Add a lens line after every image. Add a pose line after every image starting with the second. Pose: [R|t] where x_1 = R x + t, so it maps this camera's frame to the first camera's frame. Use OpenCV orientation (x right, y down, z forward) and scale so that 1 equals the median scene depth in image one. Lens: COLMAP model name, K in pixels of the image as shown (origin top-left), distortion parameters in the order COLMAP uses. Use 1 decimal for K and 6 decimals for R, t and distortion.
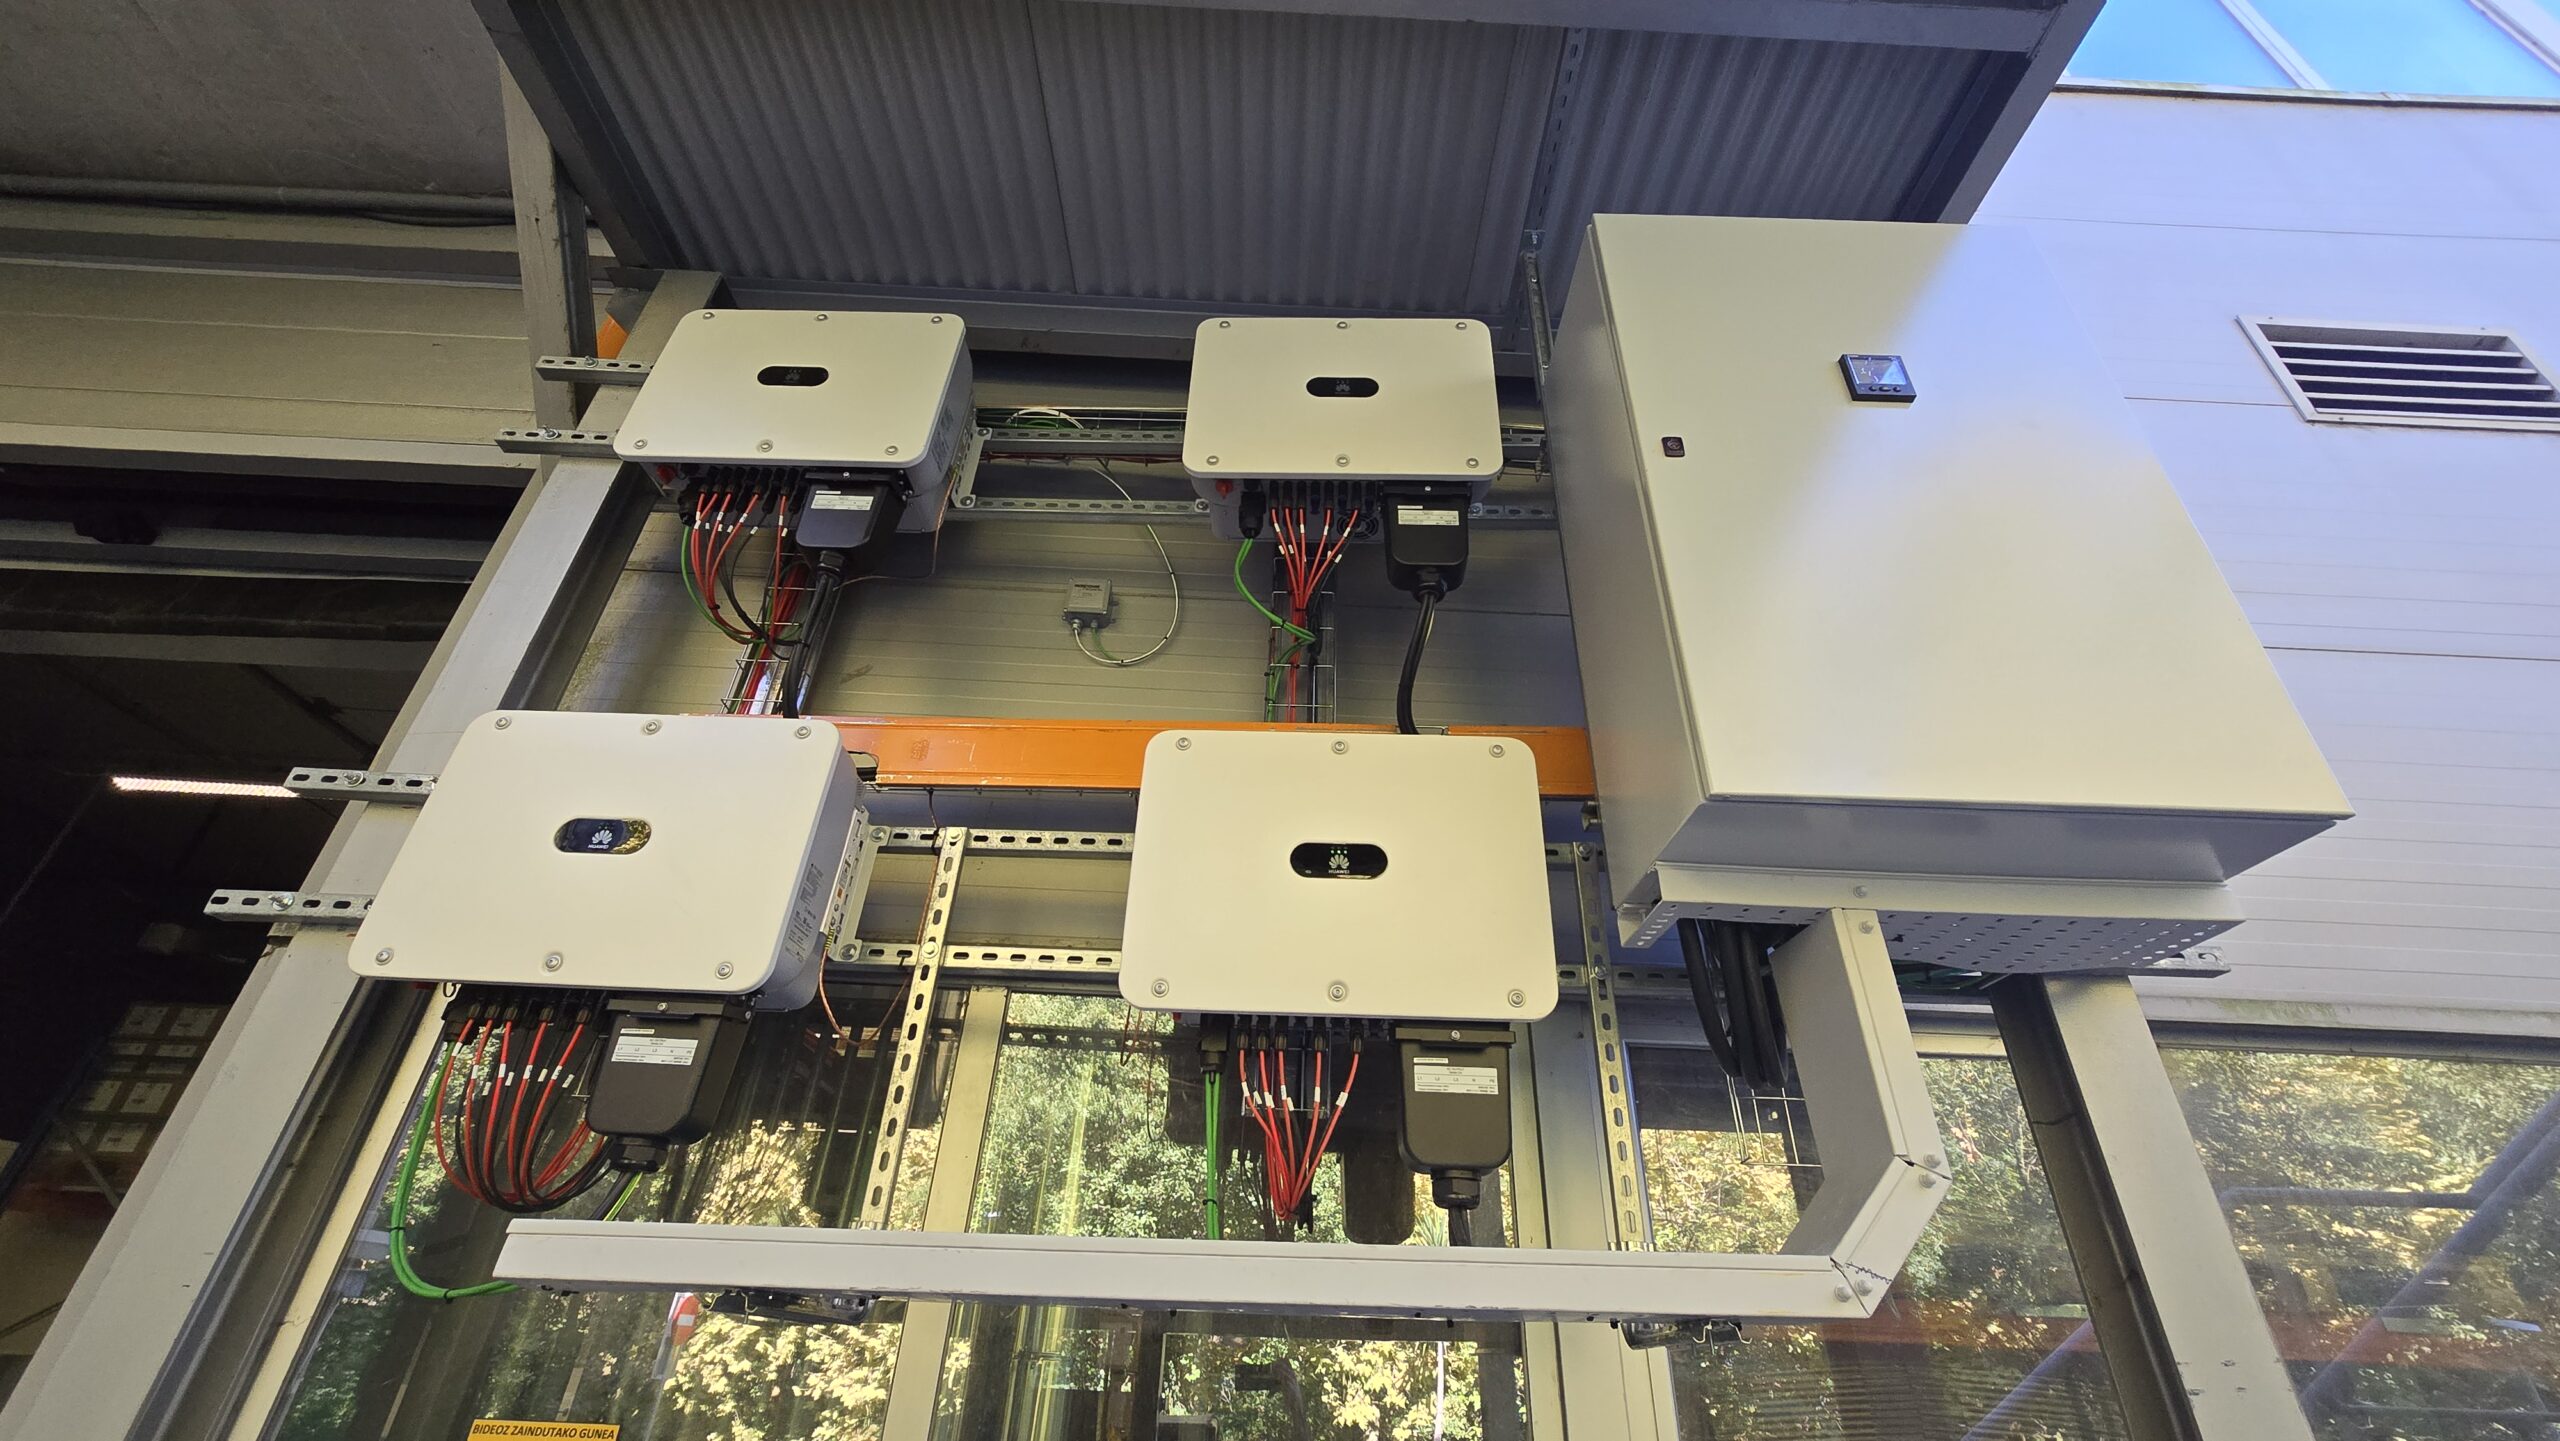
lens RADIAL K [[1050.9, 0, 1284.1], [0, 1050.9, 712.9], [0, 0, 1]] dist [0.000010, 0.000486]
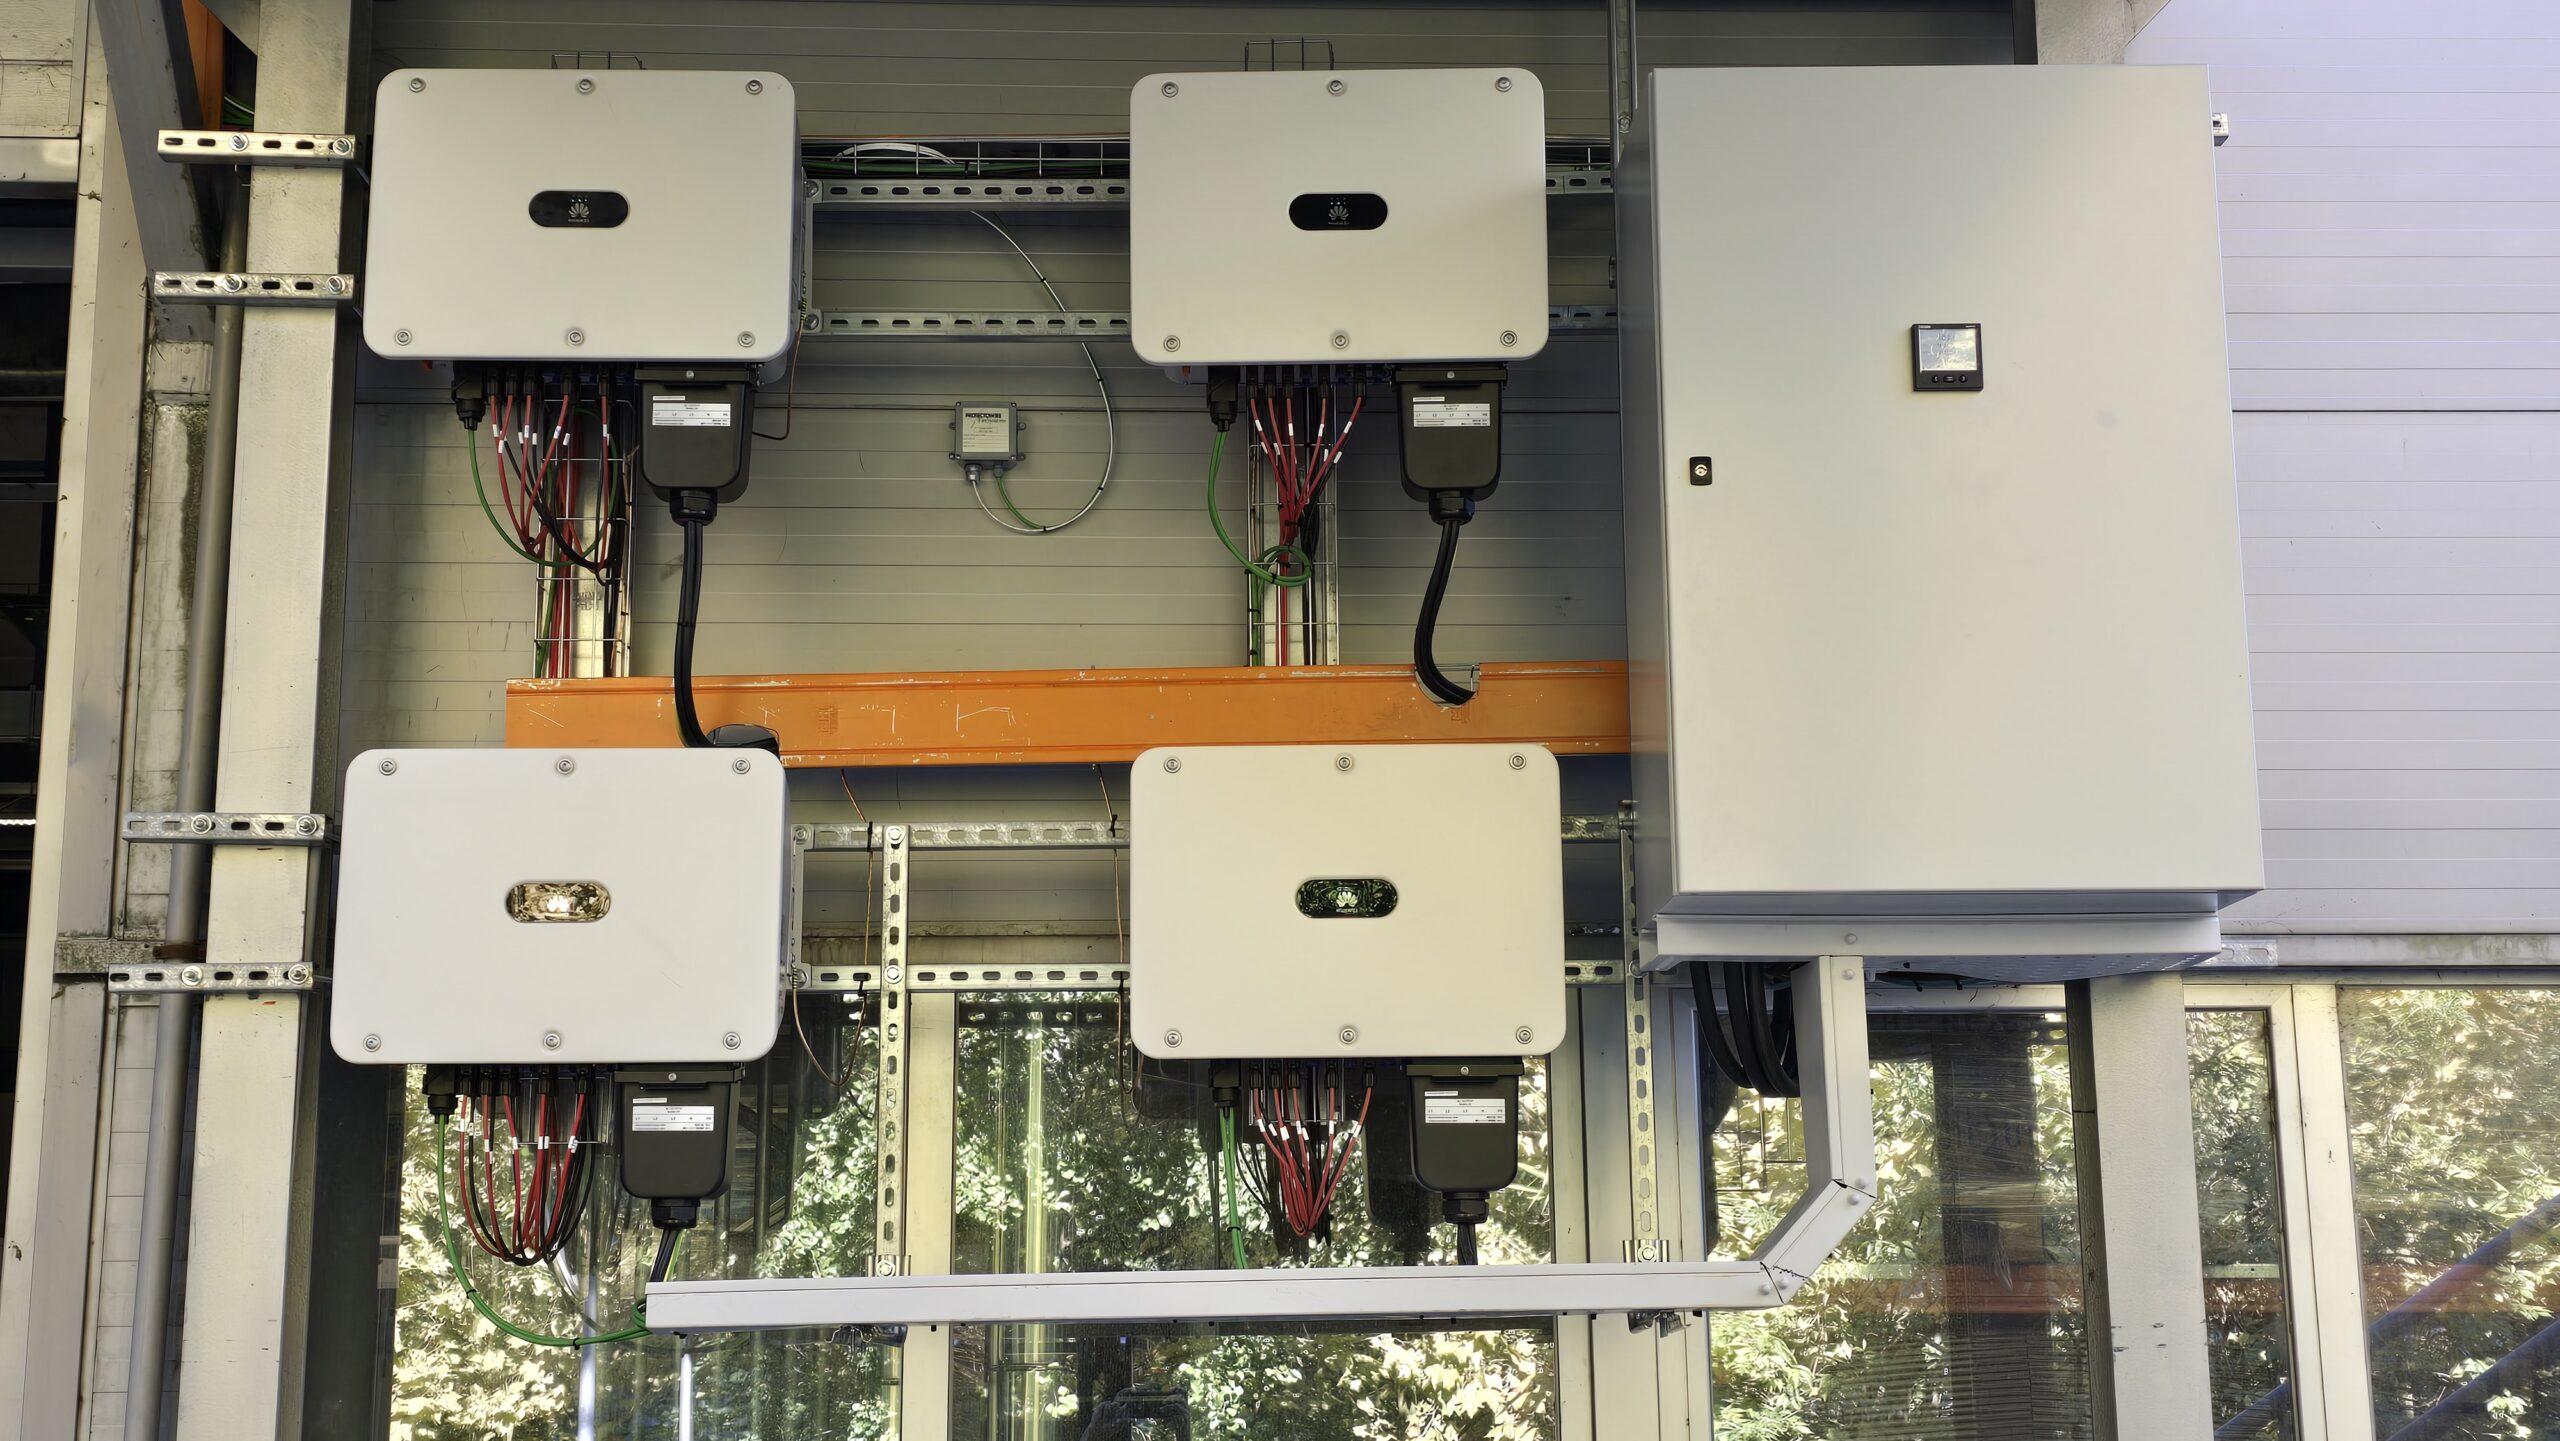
lens RADIAL K [[3308.1, 0, 1280.0], [0, 3308.1, 720.5], [0, 0, 1]] dist [0.239818, -0.769164]
pose [[0.998986, -0.040872, 0.018863, -0.053948], [0.031606, 0.935244, 0.352590, -0.975204], [-0.032053, -0.351637, 0.935588, -1.599668]]
